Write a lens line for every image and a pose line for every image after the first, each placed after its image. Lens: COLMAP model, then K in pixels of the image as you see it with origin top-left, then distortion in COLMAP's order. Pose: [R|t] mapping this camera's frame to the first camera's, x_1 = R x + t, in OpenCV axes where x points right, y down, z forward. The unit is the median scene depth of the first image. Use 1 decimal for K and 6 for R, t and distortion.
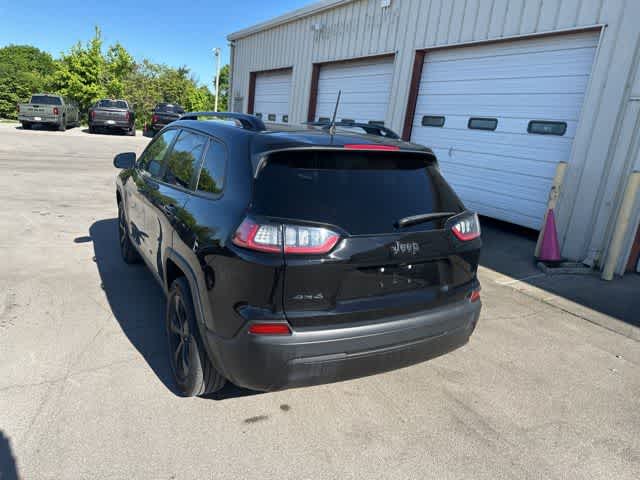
lens RADIAL K [[450.3, 0, 321.1], [0, 450.3, 242.7], [0, 0, 1]] dist [0.037466, -0.034226]
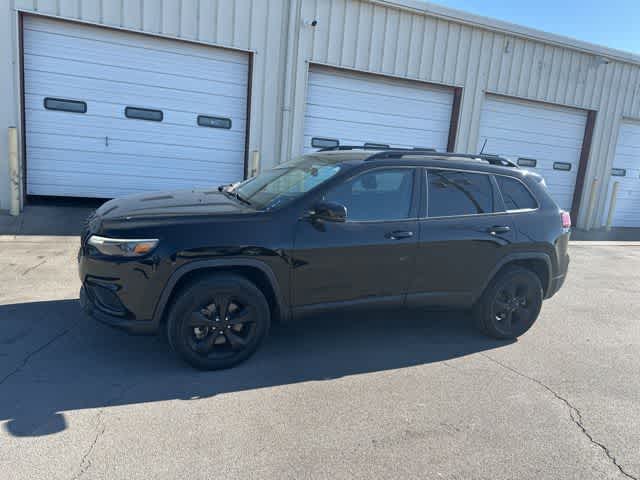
lens RADIAL K [[447.3, 0, 321.1], [0, 447.3, 238.4], [0, 0, 1]] dist [0.041951, -0.042199]
pose [[0.137395, -0.272186, 0.952385, -0.808331], [0.175387, 0.952996, 0.247058, -0.225657], [-0.974865, 0.133091, 0.178675, 0.599106]]
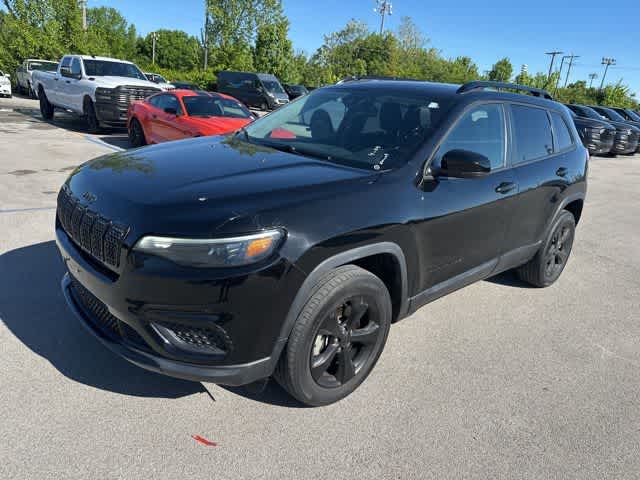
lens RADIAL K [[447.8, 0, 320.0], [0, 447.8, 240.0], [0, 0, 1]] dist [0.047483, -0.040722]
pose [[-0.211711, -0.411410, 0.886521, -0.644781], [0.140259, 0.884903, 0.444155, -0.259312], [-0.967216, 0.218375, -0.129639, 0.866582]]
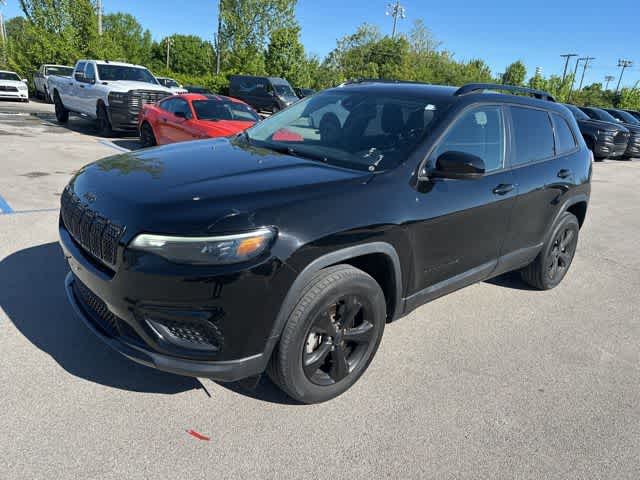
lens RADIAL K [[447.8, 0, 320.0], [0, 447.8, 240.0], [0, 0, 1]] dist [0.047483, -0.040722]
pose [[-0.186964, -0.406055, 0.894519, -0.654083], [0.147467, 0.888656, 0.434216, -0.257386], [-0.971235, 0.213095, -0.106267, 0.854136]]
